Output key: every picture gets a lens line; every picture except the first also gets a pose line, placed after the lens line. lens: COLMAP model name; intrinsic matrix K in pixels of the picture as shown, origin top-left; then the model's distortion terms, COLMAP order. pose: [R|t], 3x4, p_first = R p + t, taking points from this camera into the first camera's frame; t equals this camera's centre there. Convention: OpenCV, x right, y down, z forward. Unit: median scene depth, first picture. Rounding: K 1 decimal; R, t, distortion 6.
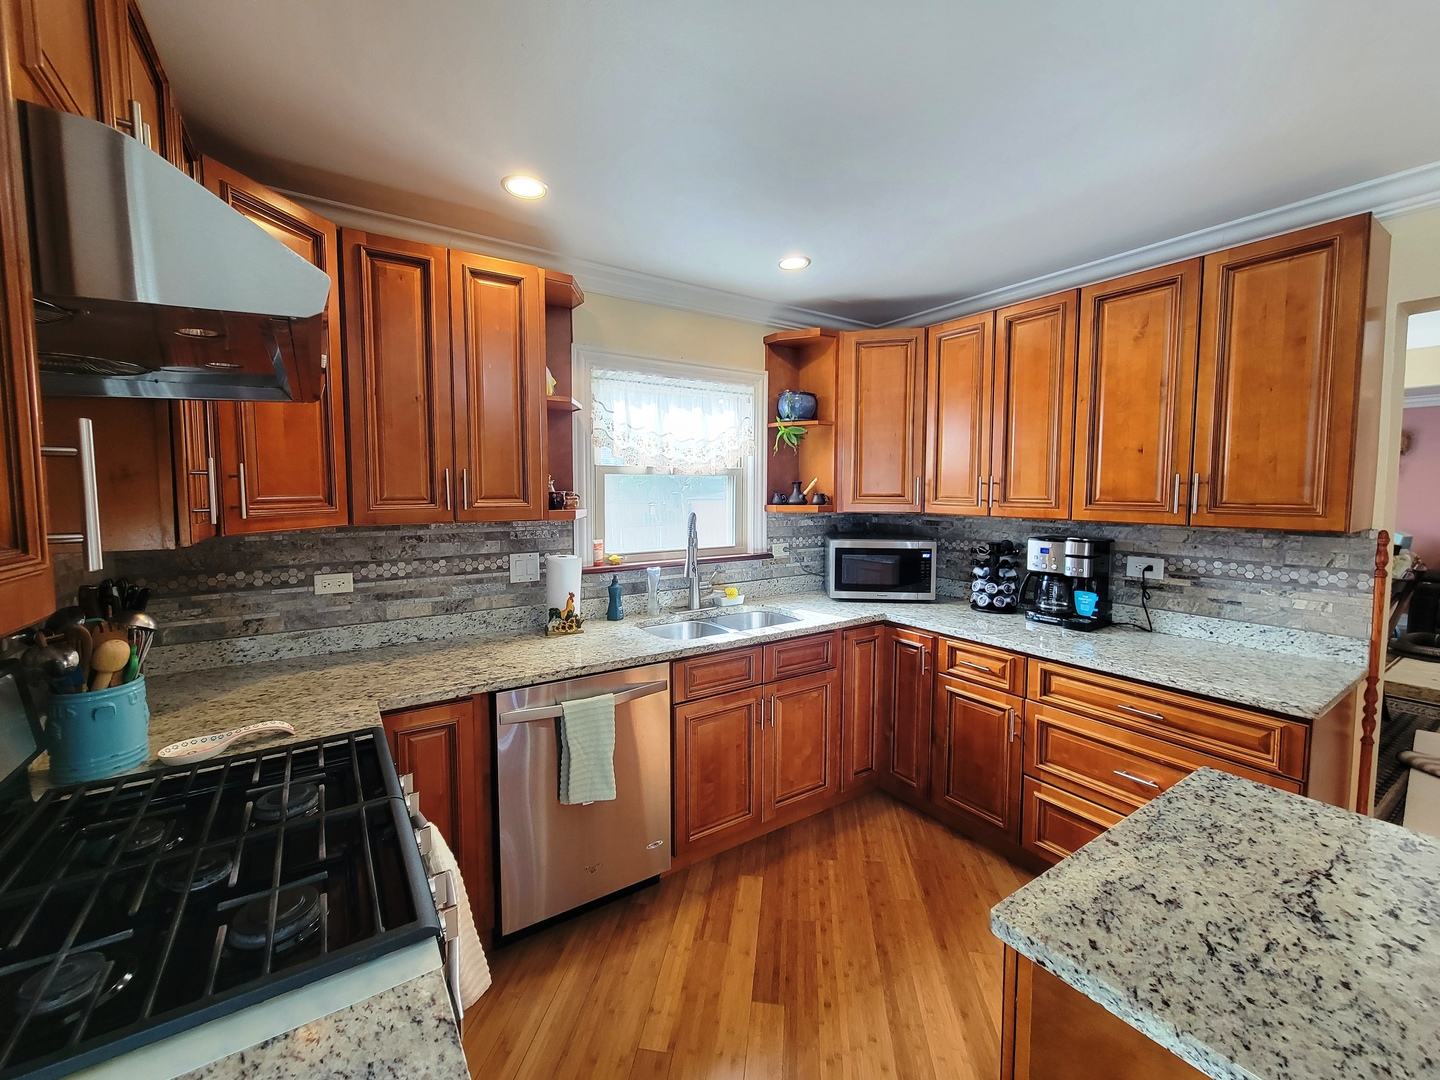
lens RADIAL K [[586.1, 0, 708.6], [0, 586.1, 528.1], [0, 0, 1]] dist [0.001993, -0.004055]
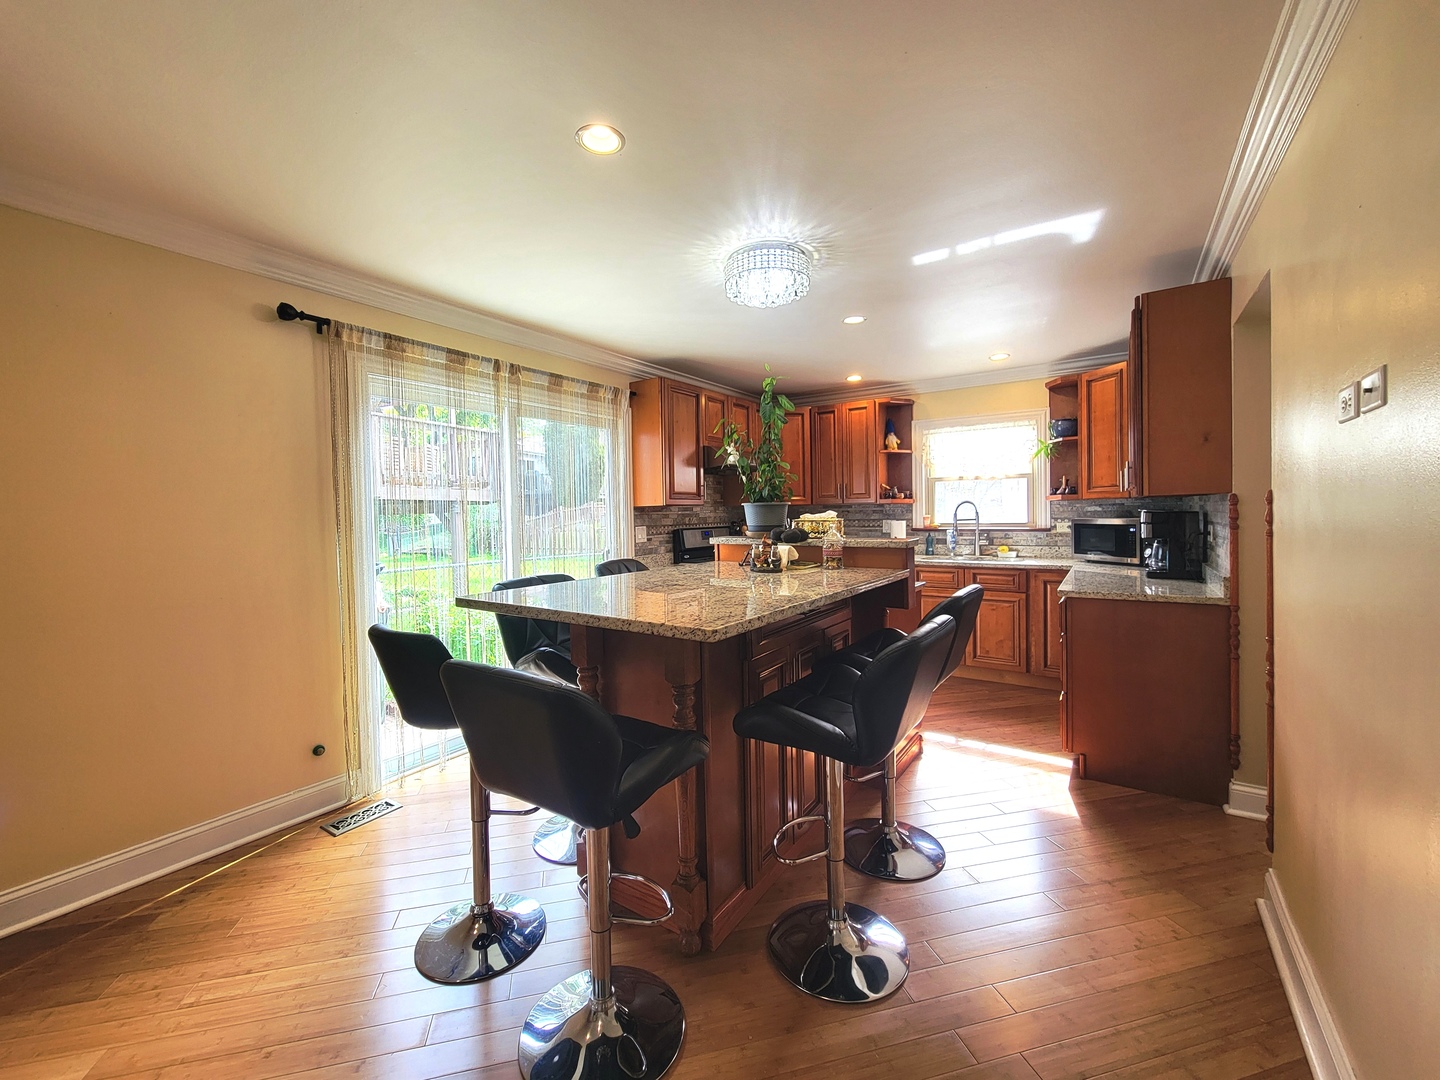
lens RADIAL K [[586.1, 0, 717.0], [0, 586.1, 528.8], [0, 0, 1]] dist [0.001993, -0.004055]
pose [[0.385184, 0.016395, -0.922694, 1.528280], [-0.046973, 0.998894, -0.001860, 0.114732], [0.921644, 0.044058, 0.385528, -0.465717]]
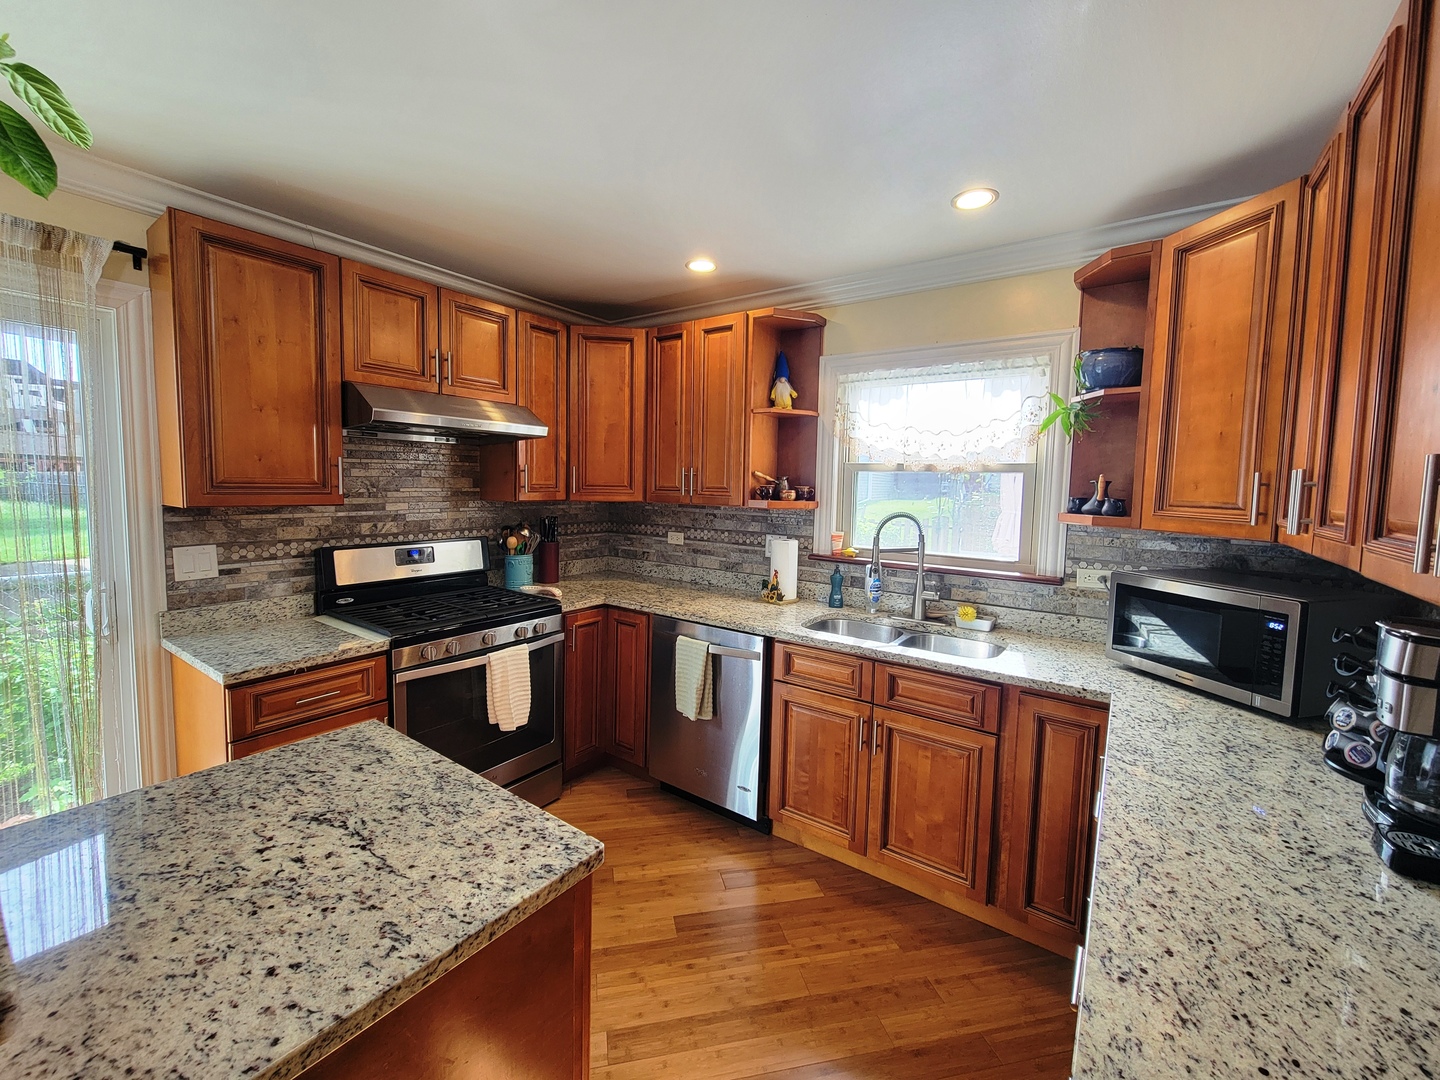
lens RADIAL K [[586.1, 0, 714.7], [0, 586.1, 529.7], [0, 0, 1]] dist [0.001993, -0.004055]
pose [[0.360490, 0.084124, -0.928962, 0.824190], [-0.086627, 0.994640, 0.056455, -0.028401], [0.928732, 0.060121, 0.365845, 0.435795]]
